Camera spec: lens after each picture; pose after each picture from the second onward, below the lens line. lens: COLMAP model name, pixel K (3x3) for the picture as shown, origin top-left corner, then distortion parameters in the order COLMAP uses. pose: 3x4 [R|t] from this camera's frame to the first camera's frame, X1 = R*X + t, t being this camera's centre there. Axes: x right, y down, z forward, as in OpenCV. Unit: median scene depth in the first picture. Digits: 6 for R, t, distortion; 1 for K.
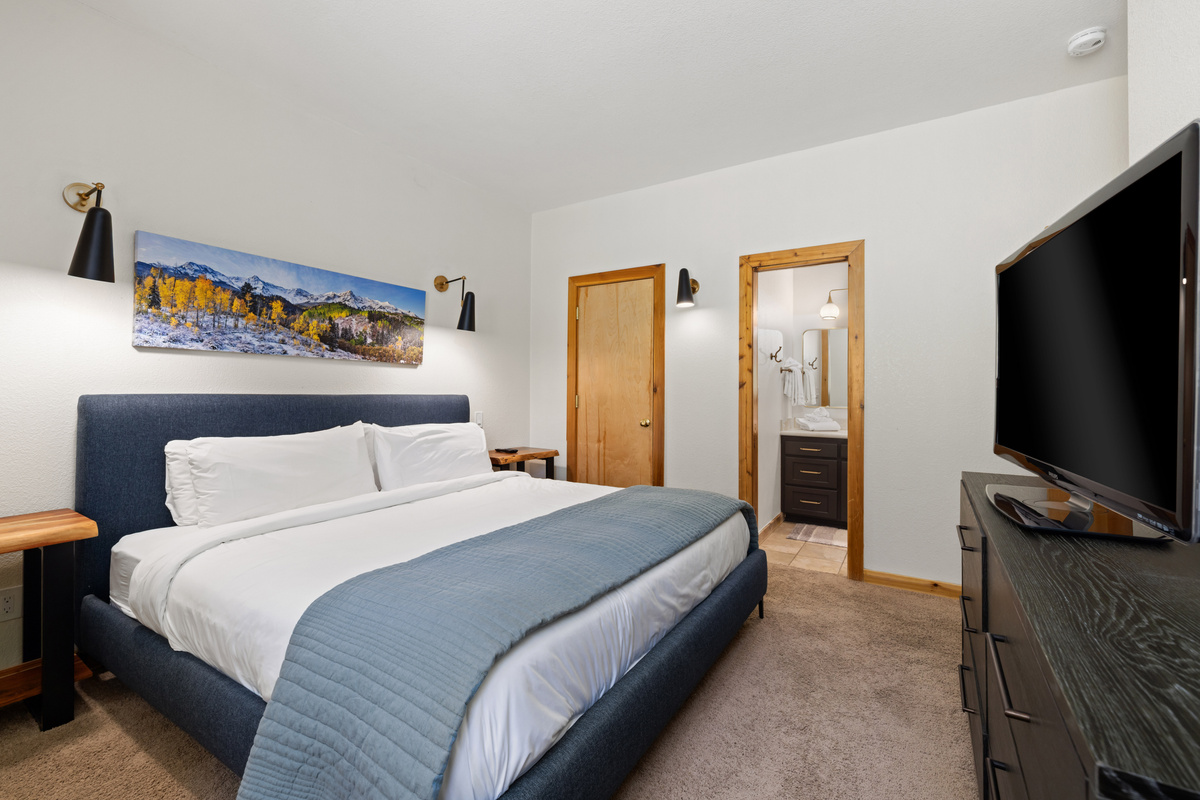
lens RADIAL K [[514.6, 0, 604.1], [0, 514.6, 393.6], [0, 0, 1]] dist [0.000592, 0.000274]
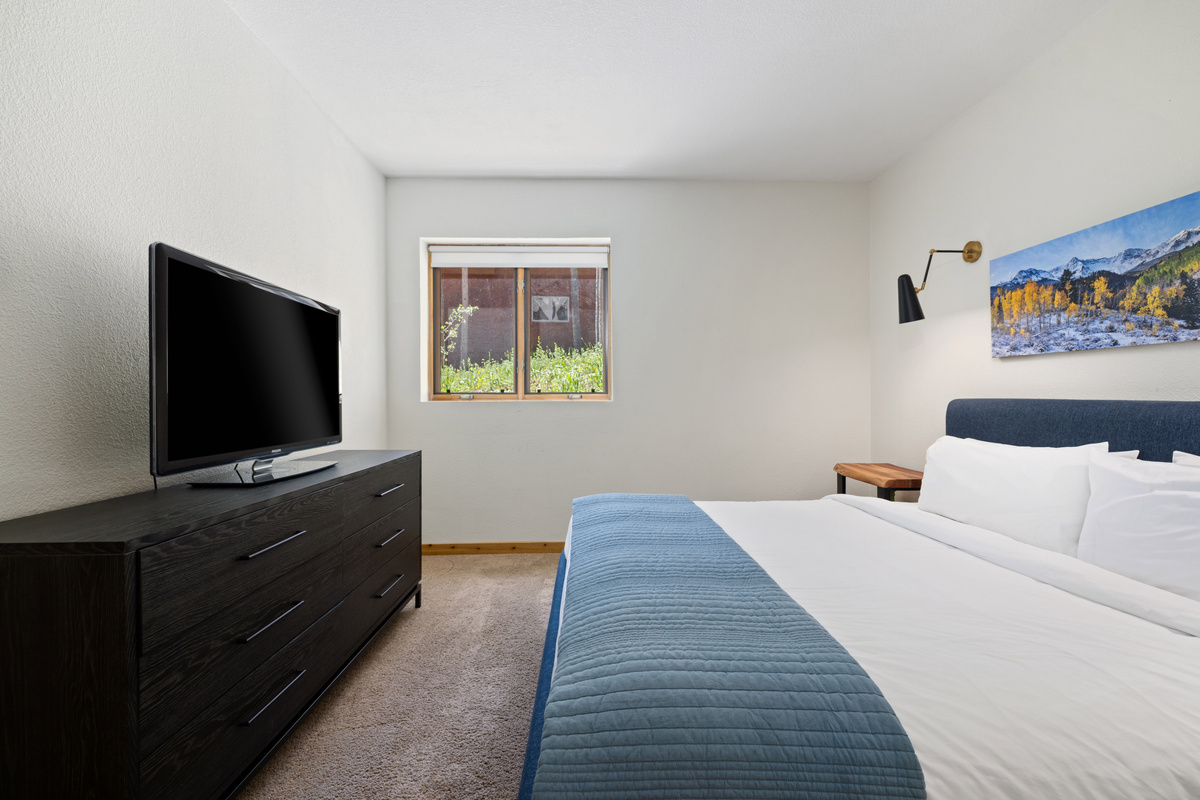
lens RADIAL K [[514.6, 0, 604.1], [0, 514.6, 393.6], [0, 0, 1]] dist [0.000592, 0.000274]
pose [[-0.837252, -0.002307, -0.546813, 0.412610], [-0.000197, 0.999992, -0.003917, -0.004999], [0.546818, -0.003172, -0.837246, 1.271878]]
